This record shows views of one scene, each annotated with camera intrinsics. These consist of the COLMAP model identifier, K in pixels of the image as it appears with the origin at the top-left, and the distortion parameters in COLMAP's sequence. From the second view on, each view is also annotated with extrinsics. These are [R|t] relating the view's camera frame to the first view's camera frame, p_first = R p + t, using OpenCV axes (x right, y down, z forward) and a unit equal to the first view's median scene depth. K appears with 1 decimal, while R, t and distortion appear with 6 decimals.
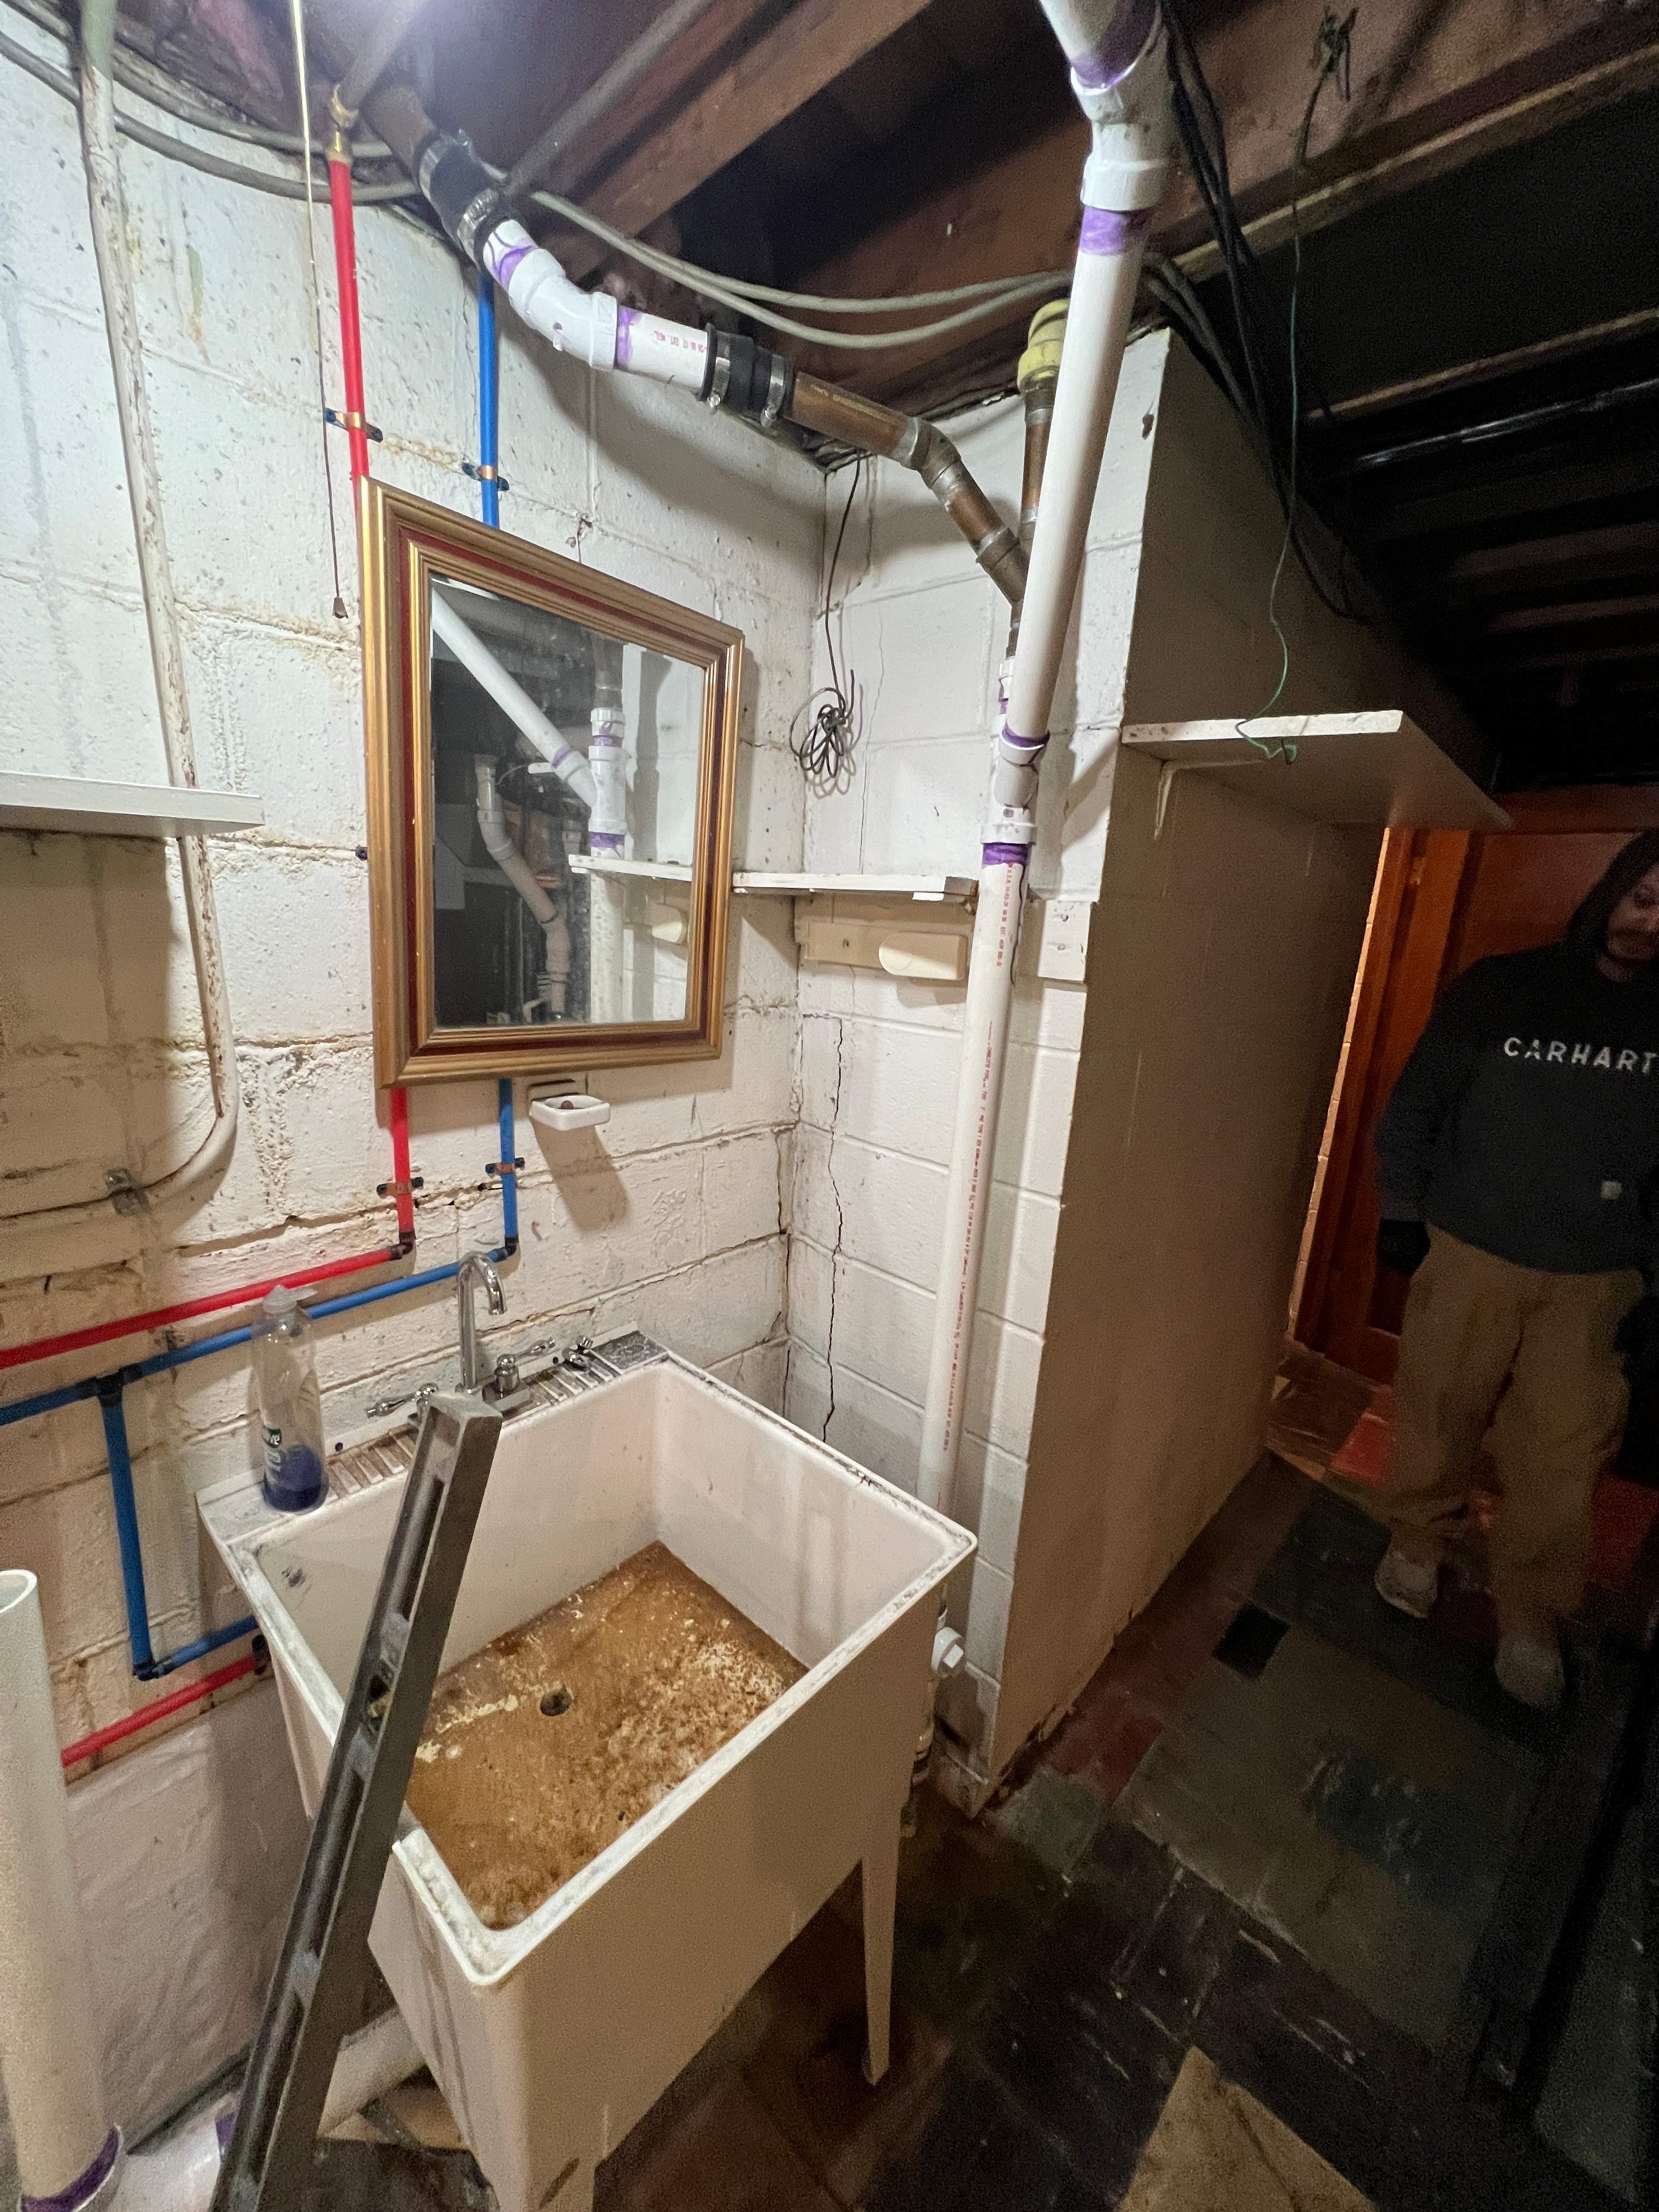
lens RADIAL K [[879.4, 0, 827.4], [0, 879.4, 1107.1], [0, 0, 1]] dist [-0.001093, -0.000306]
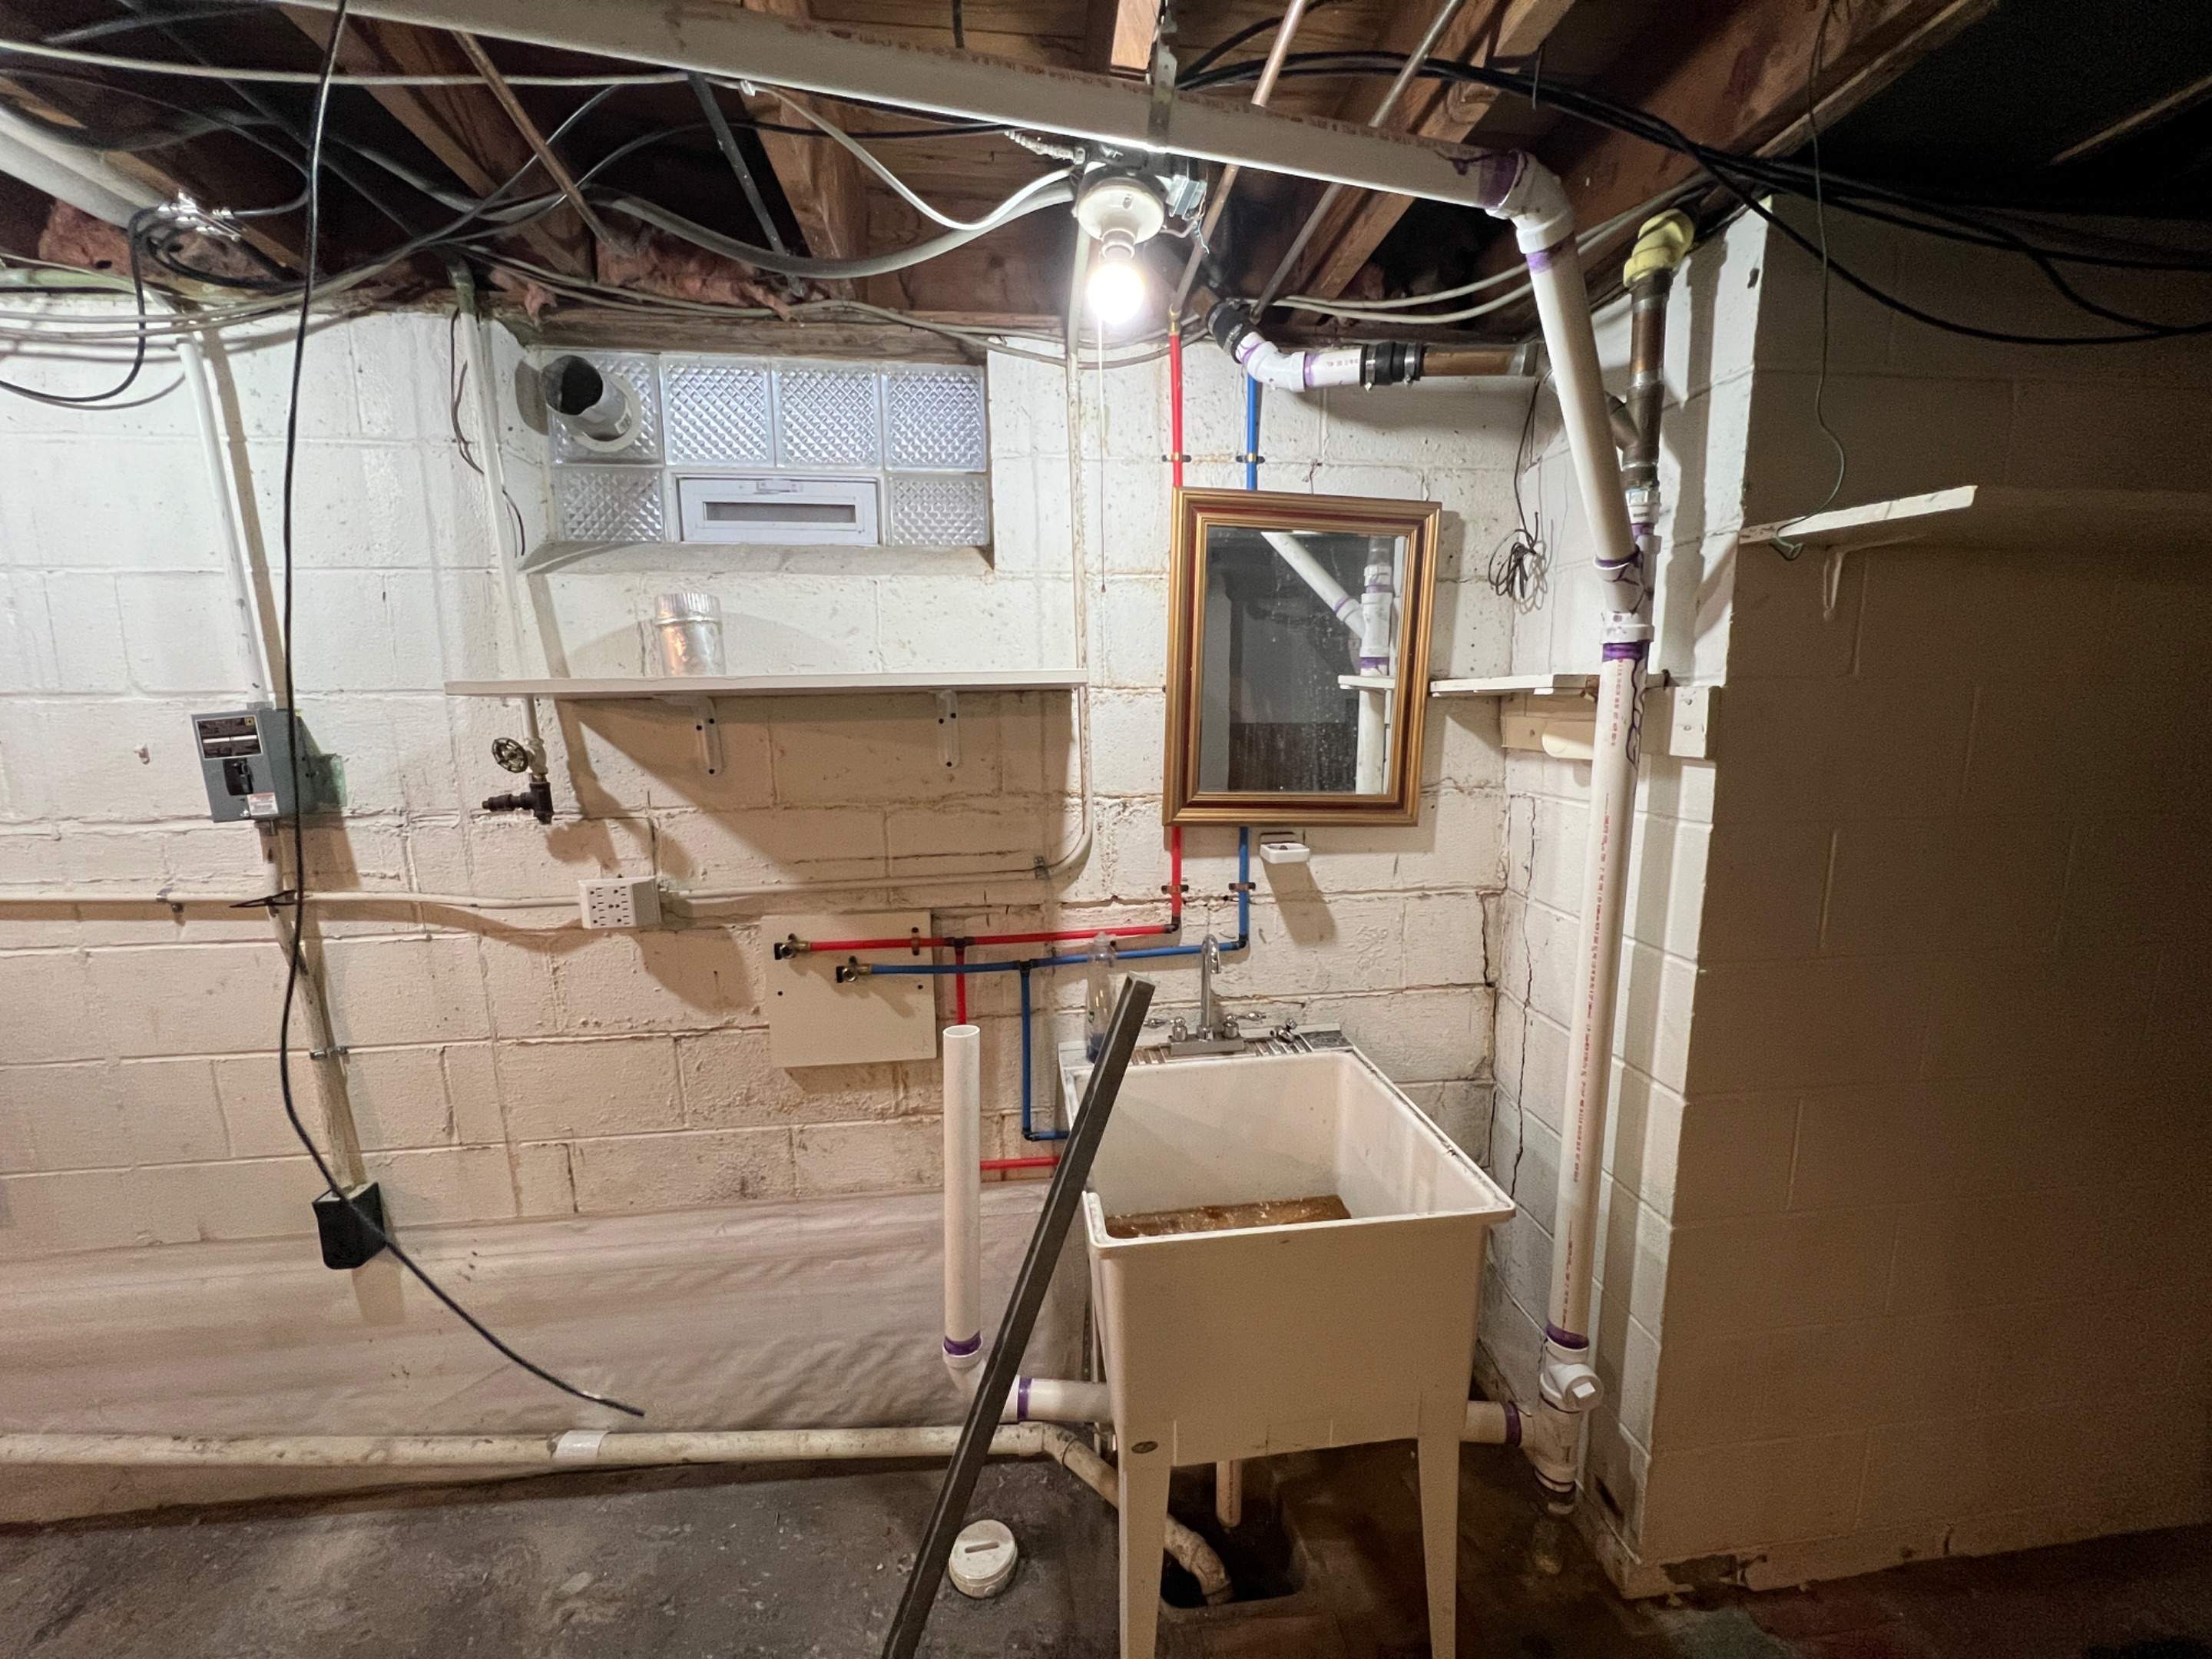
lens RADIAL K [[883.7, 0, 1106.0], [0, 883.7, 829.5], [0, 0, 1]] dist [-0.001817, -0.000617]
pose [[0.755655, 0.036485, -0.653953, 0.450744], [-0.101009, 0.992994, -0.061317, 0.088766], [0.647134, 0.112390, 0.754046, -0.303333]]
